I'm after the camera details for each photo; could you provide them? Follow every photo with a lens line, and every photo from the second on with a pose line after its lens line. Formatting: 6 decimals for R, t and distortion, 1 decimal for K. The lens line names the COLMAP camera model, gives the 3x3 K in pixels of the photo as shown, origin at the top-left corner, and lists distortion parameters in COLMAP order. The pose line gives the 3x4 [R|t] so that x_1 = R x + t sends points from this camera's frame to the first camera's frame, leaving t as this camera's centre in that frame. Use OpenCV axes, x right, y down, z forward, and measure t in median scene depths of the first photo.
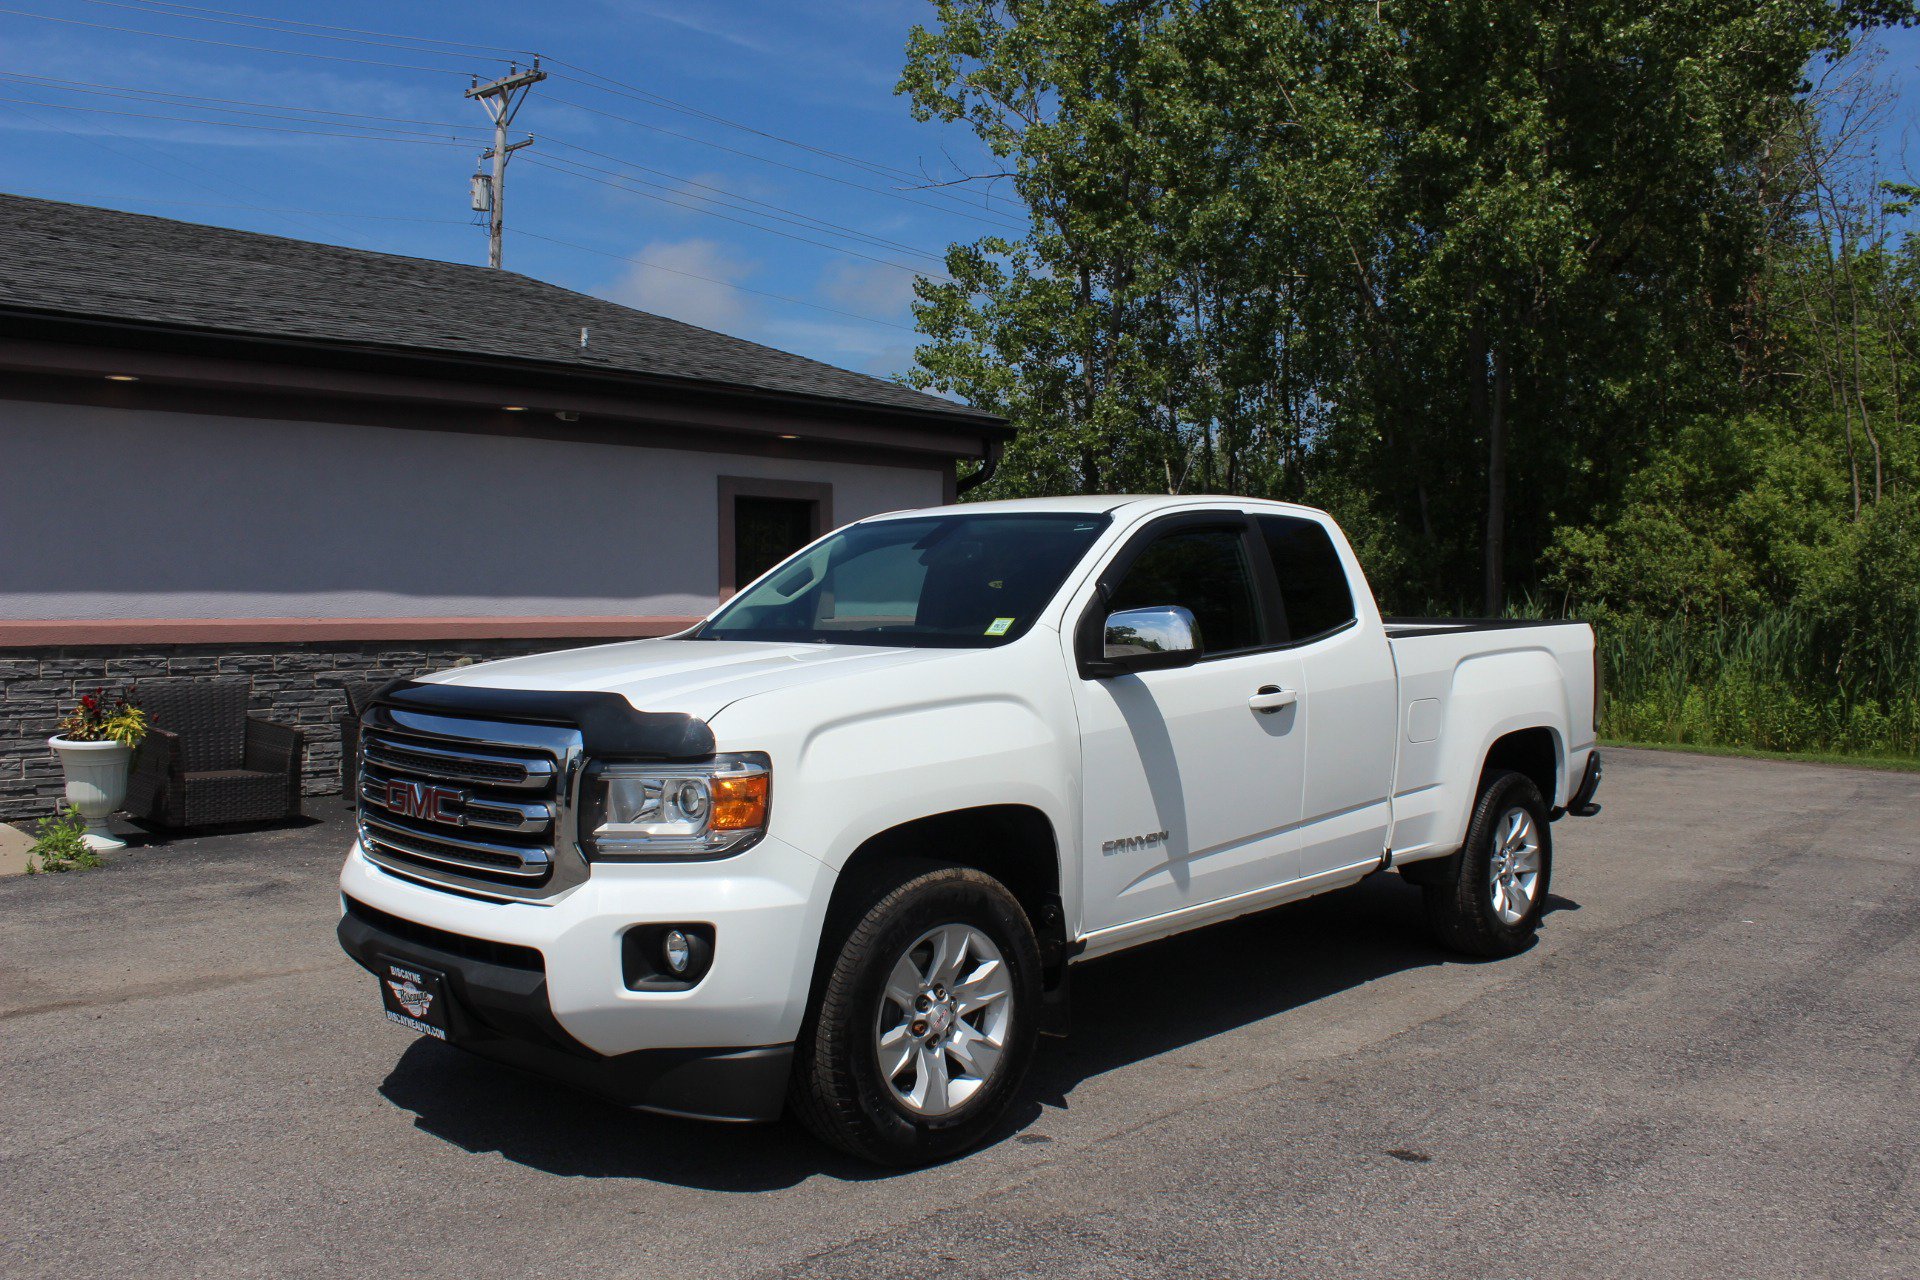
lens RADIAL K [[1601.8, 0, 967.6], [0, 1601.8, 658.7], [0, 0, 1]] dist [-0.167599, 0.151199]
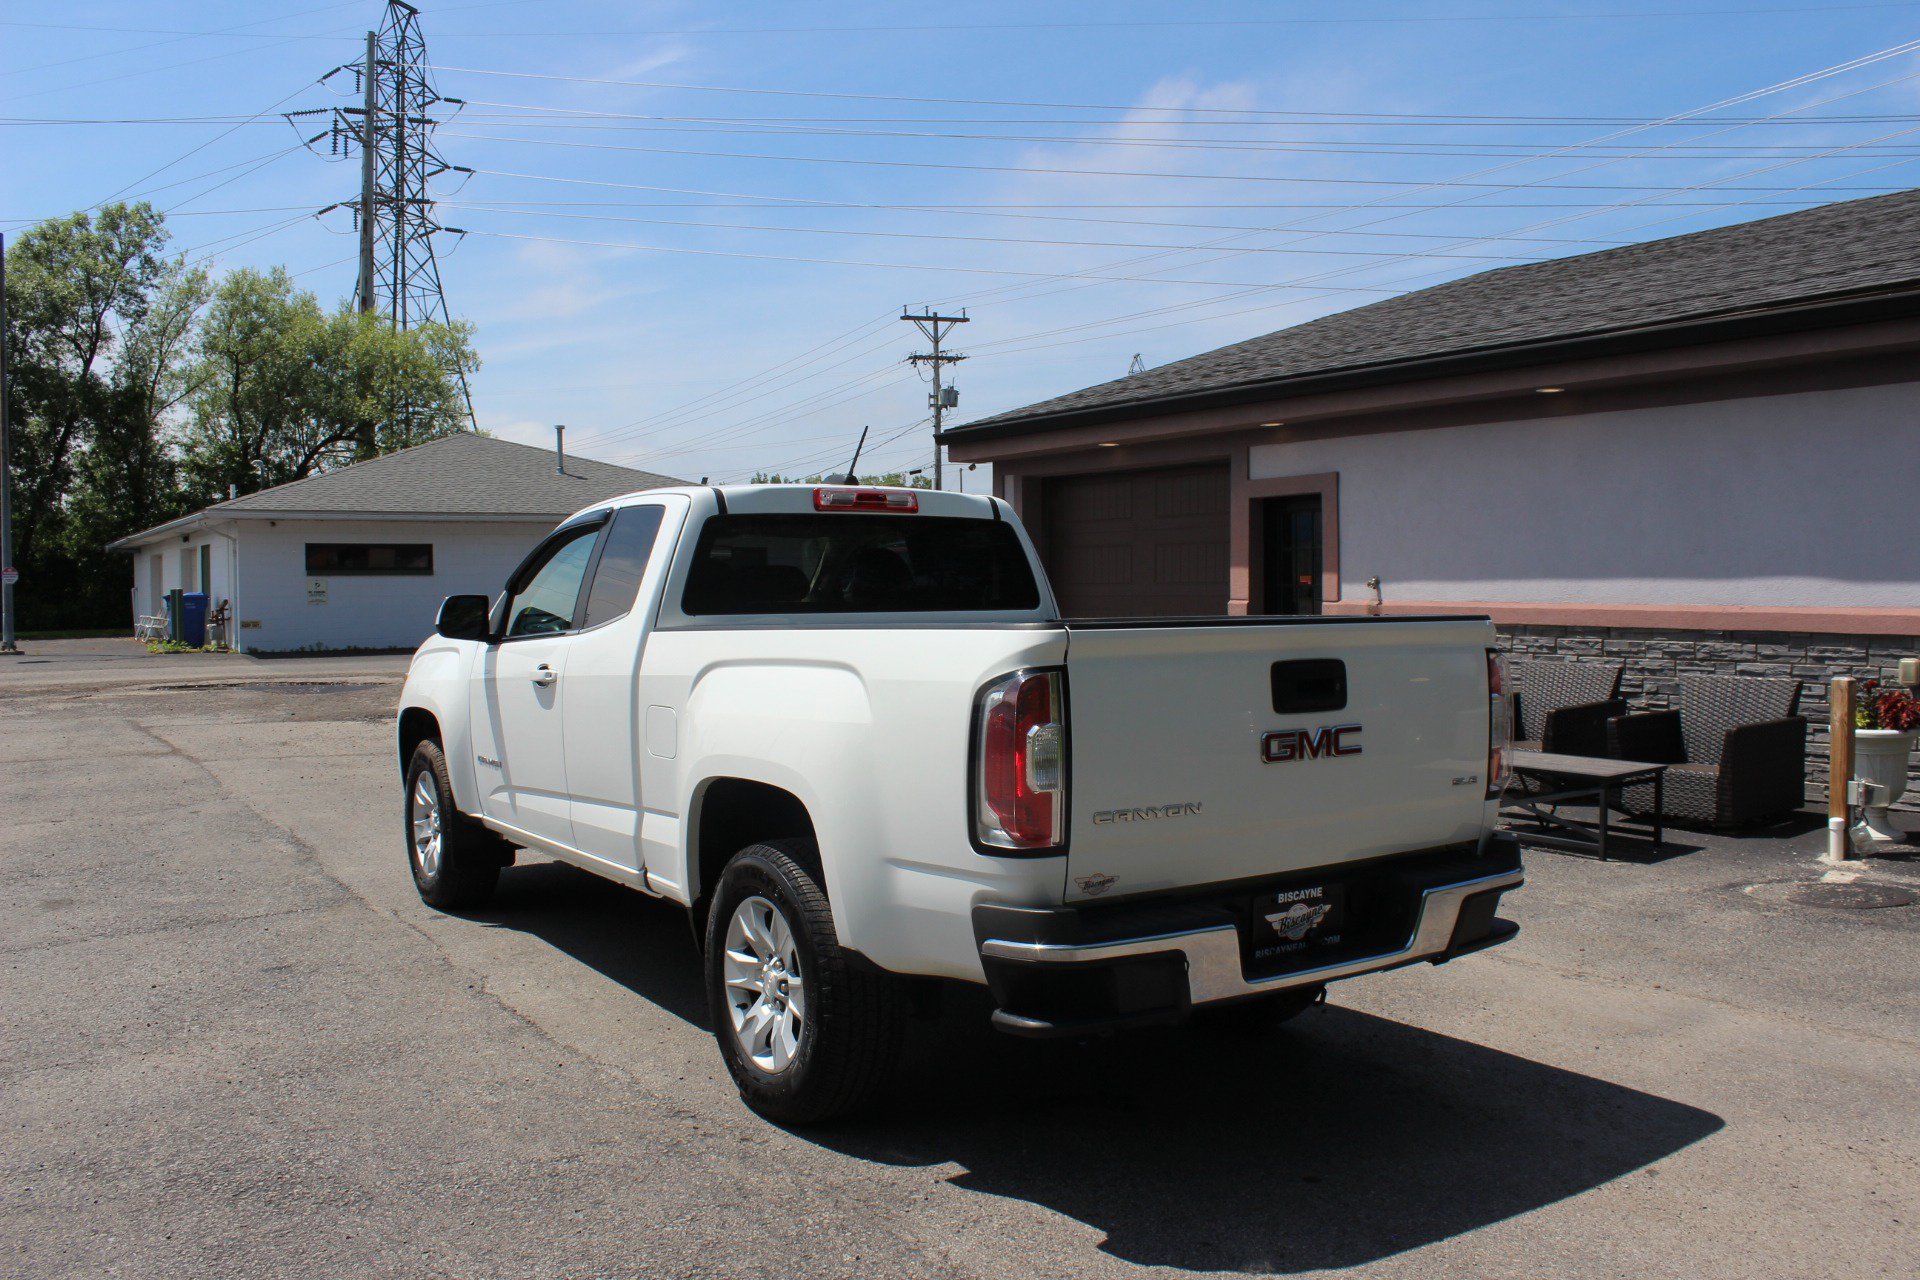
lens RADIAL K [[1599.1, 0, 968.9], [0, 1599.1, 657.3], [0, 0, 1]] dist [-0.167741, 0.150370]
pose [[-0.211581, 0.042604, -0.976432, 0.811027], [-0.032960, 0.998170, 0.050695, -0.036608], [0.976805, 0.042909, -0.209789, 1.007330]]
